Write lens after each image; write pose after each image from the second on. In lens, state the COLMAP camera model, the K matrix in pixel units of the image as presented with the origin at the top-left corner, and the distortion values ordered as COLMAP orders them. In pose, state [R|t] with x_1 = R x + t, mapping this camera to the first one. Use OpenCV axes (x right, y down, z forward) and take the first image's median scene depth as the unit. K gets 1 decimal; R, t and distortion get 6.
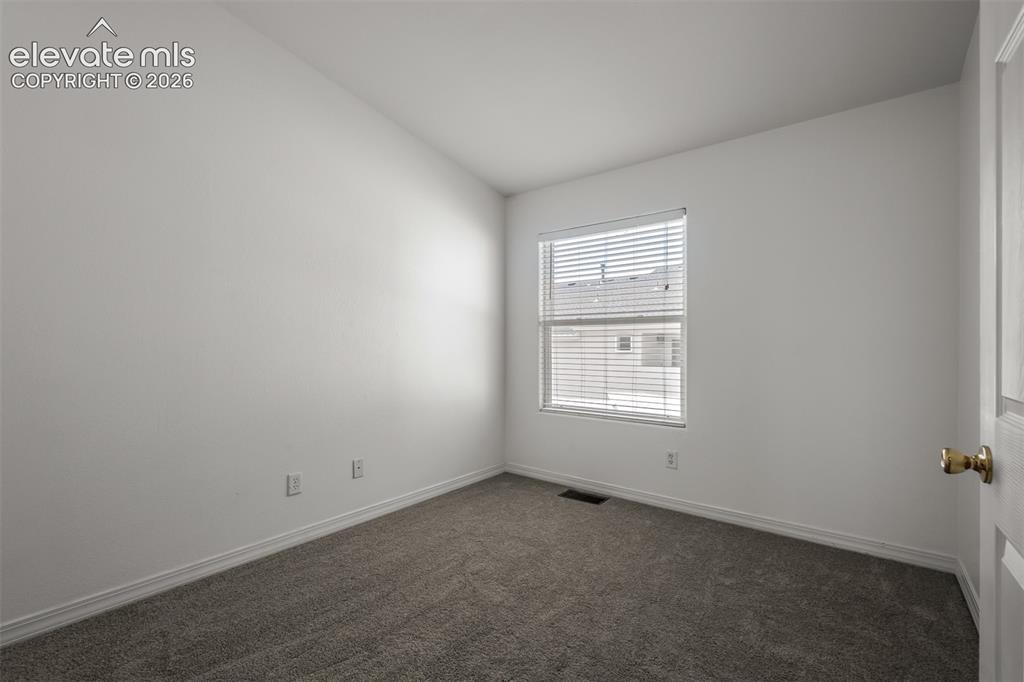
lens RADIAL K [[460.8, 0, 509.7], [0, 460.8, 342.6], [0, 0, 1]] dist [-0.003964, 0.000043]
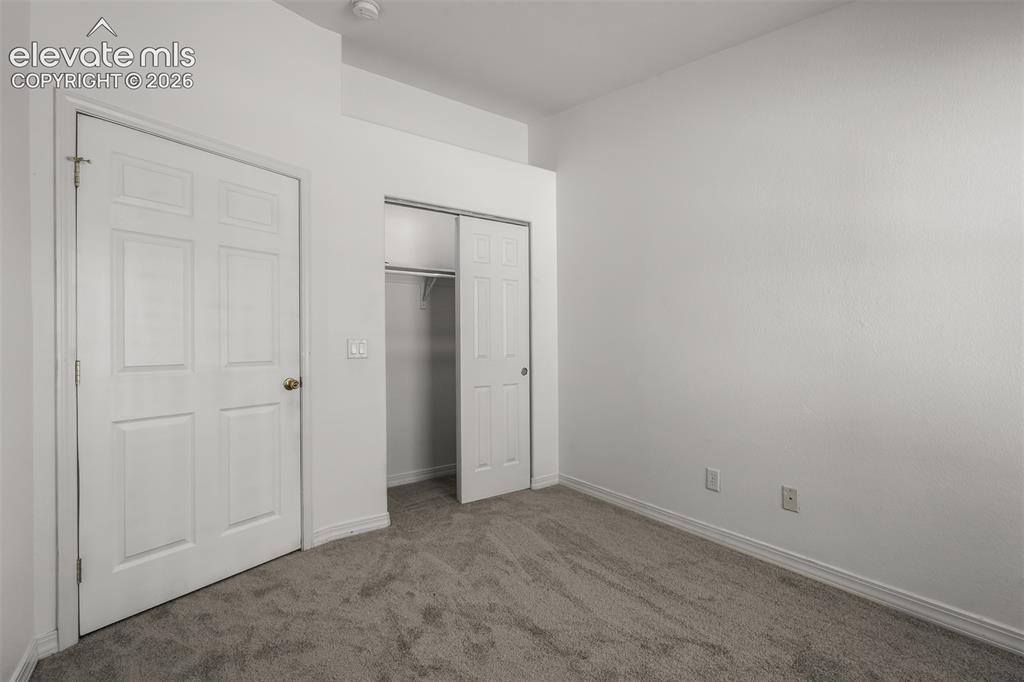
lens RADIAL K [[460.8, 0, 510.1], [0, 460.8, 340.7], [0, 0, 1]] dist [-0.003964, 0.000043]
pose [[-0.277396, -0.001778, -0.960754, 0.625036], [0.005635, 0.999978, -0.003478, 0.004373], [0.960739, -0.006379, -0.277380, 0.856833]]
